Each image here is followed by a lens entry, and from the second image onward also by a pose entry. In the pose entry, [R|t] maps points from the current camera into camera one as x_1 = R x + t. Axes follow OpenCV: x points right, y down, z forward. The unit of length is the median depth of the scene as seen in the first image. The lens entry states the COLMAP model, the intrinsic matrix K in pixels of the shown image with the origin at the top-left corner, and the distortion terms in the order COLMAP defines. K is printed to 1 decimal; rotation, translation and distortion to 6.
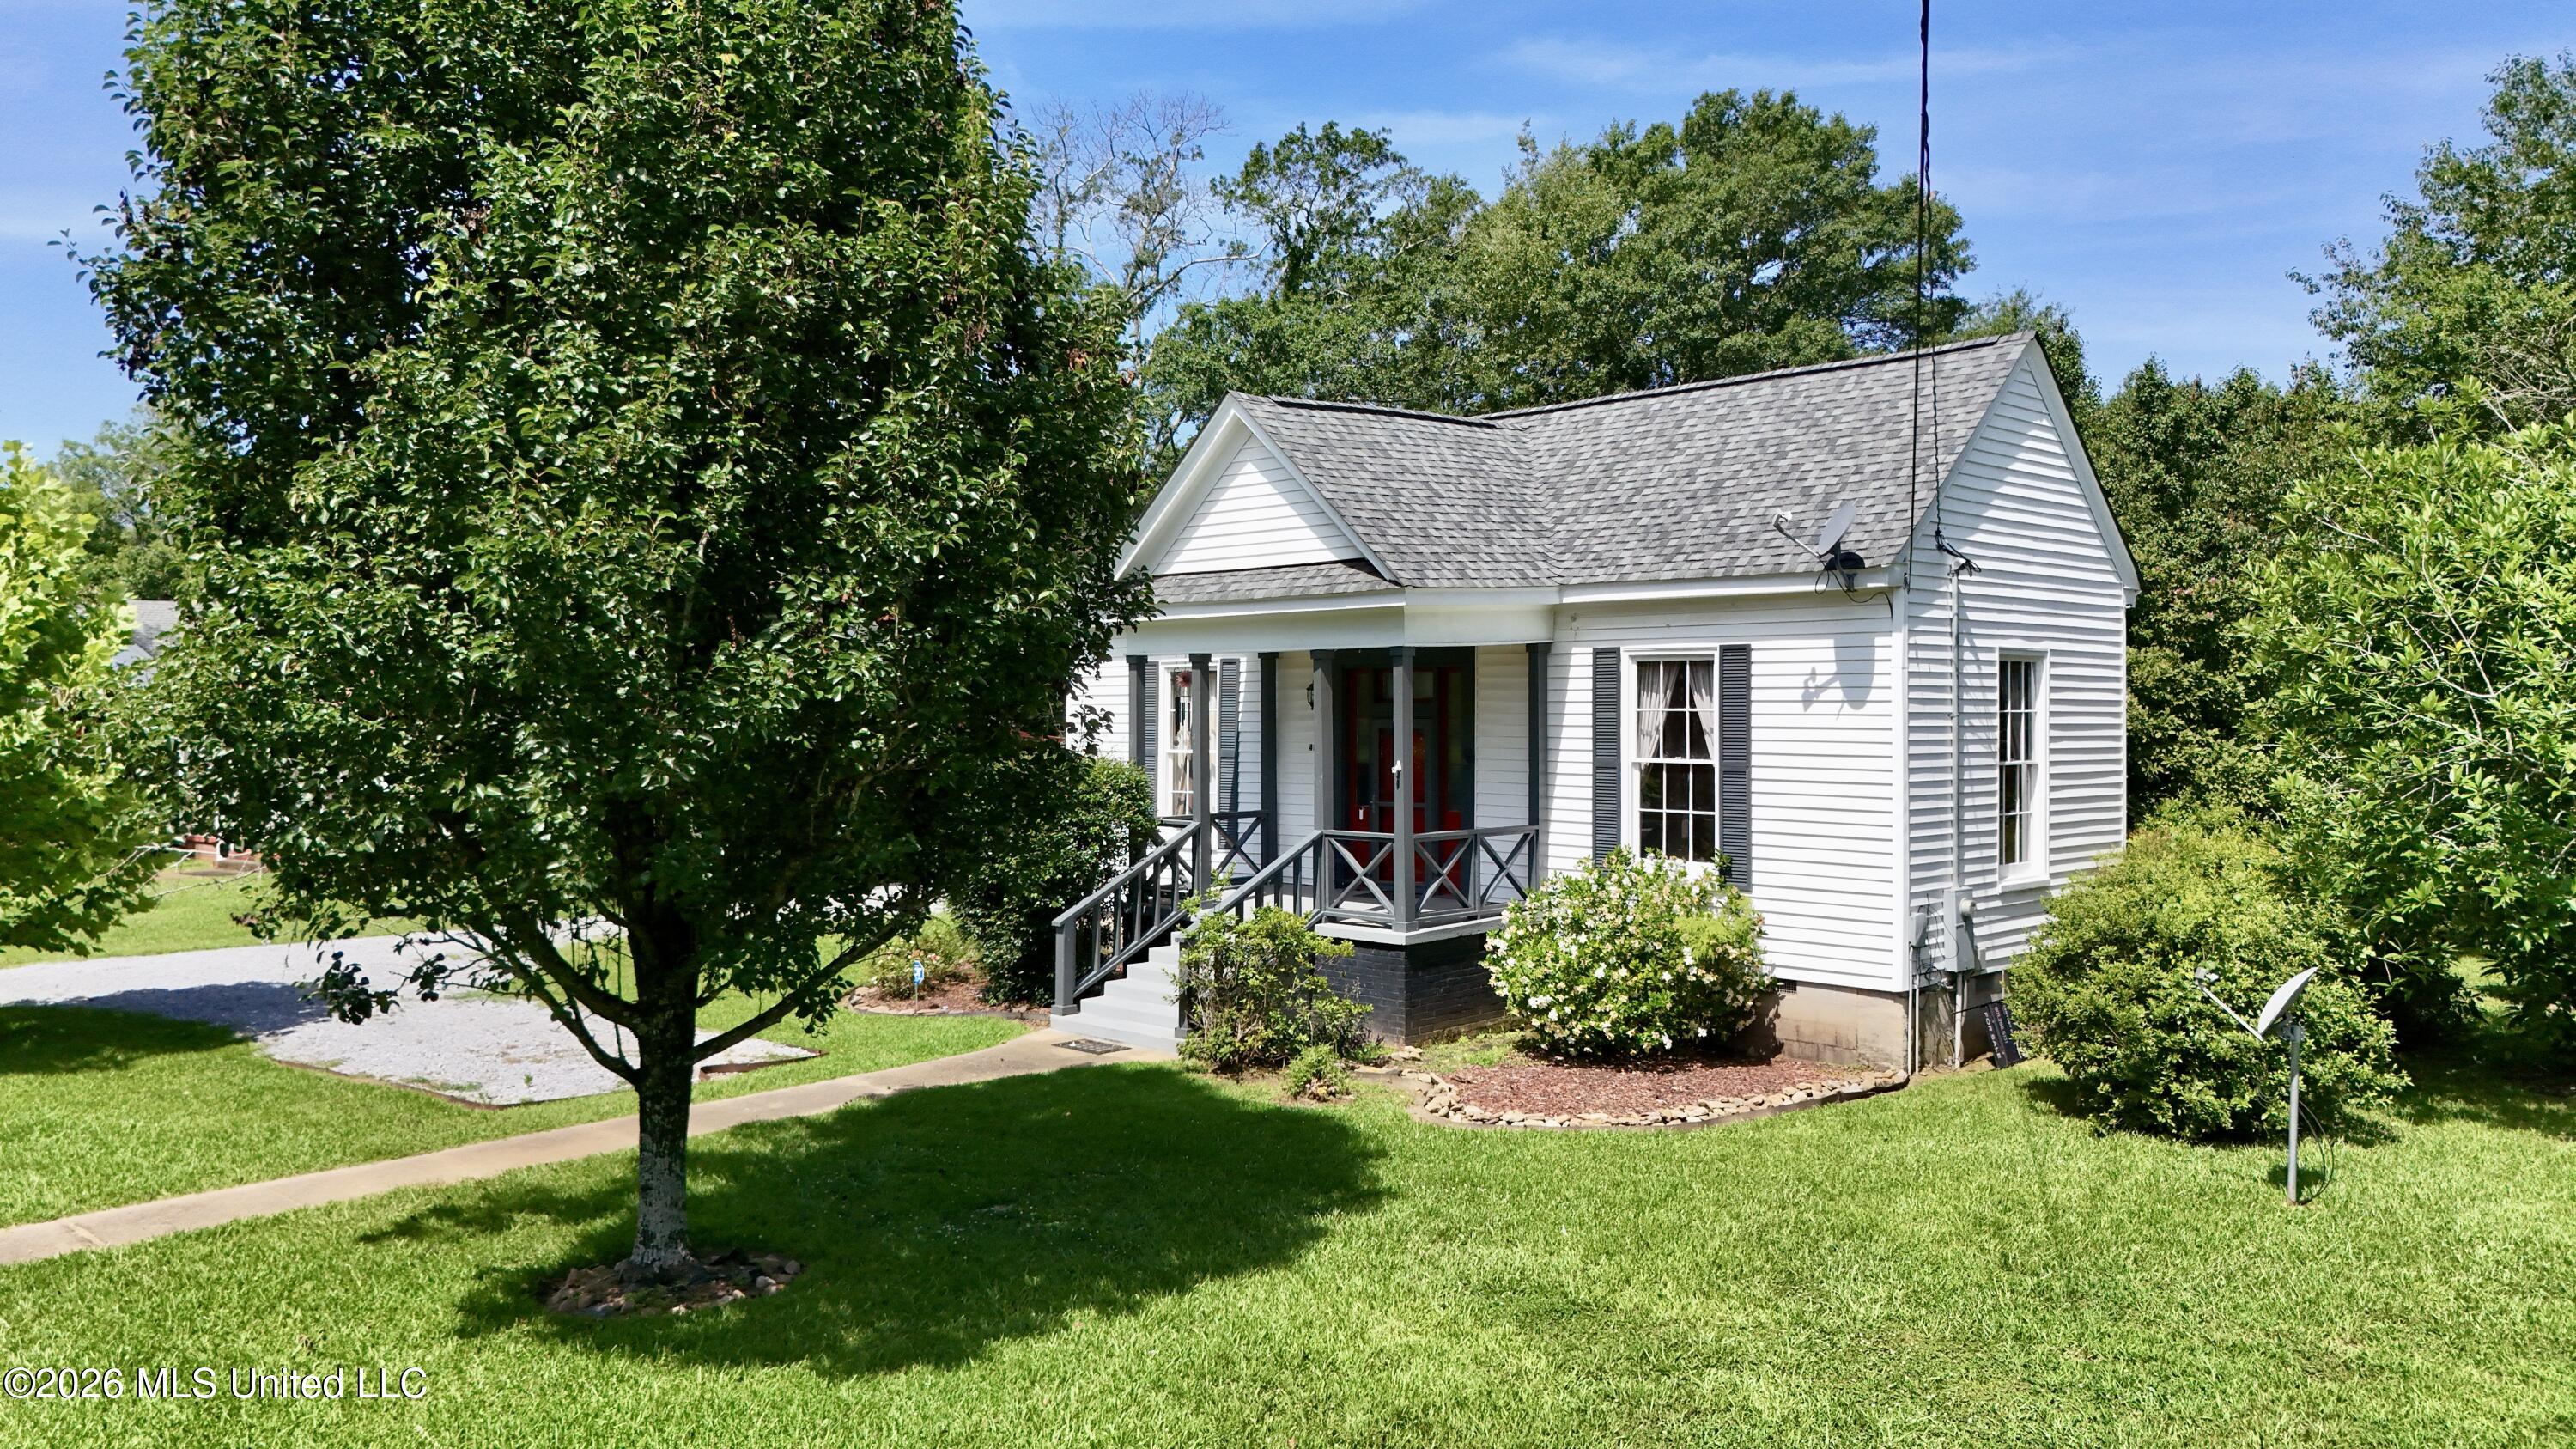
lens RADIAL K [[1901.8, 0, 1310.6], [0, 1901.8, 720.1], [0, 0, 1]] dist [0.043599, -0.031842]
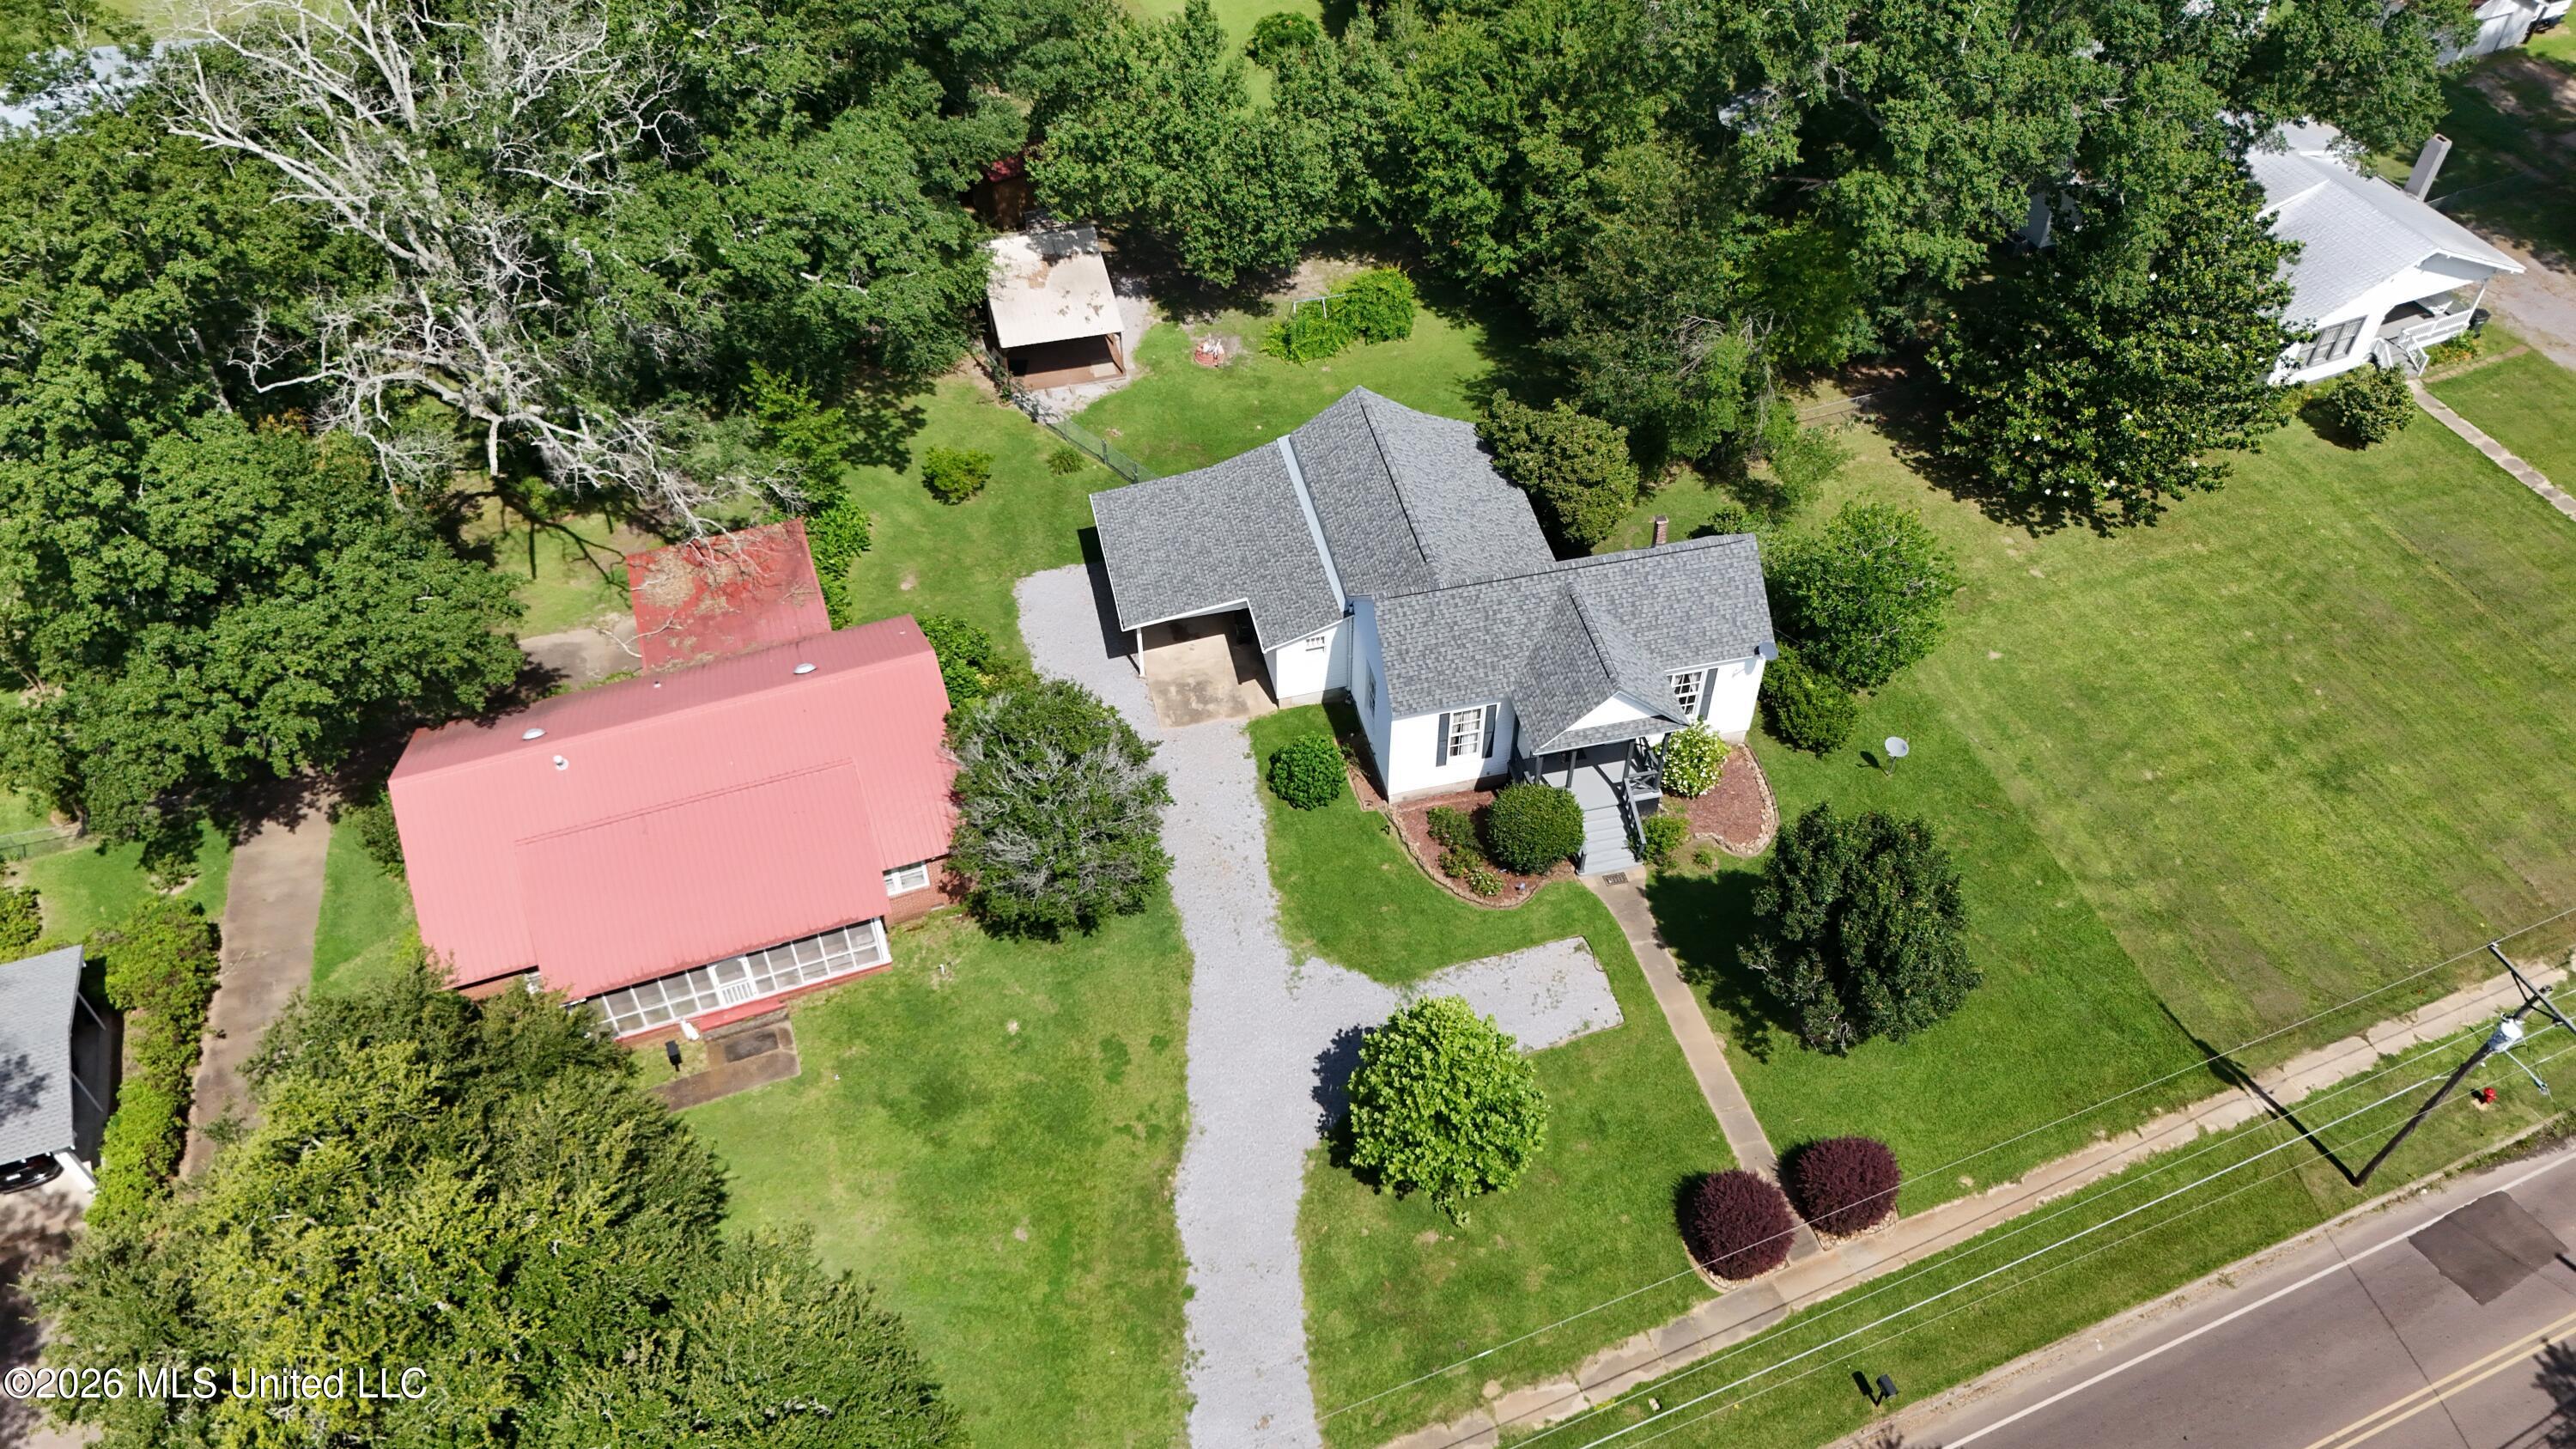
lens RADIAL K [[1901.8, 0, 1289.7], [0, 1901.8, 726.0], [0, 0, 1]] dist [0.043599, -0.031842]
pose [[0.538755, -0.600876, 0.590501, -2.078970], [0.006784, 0.703994, 0.710174, -2.213494], [-0.842435, -0.378604, 0.383356, 0.318478]]
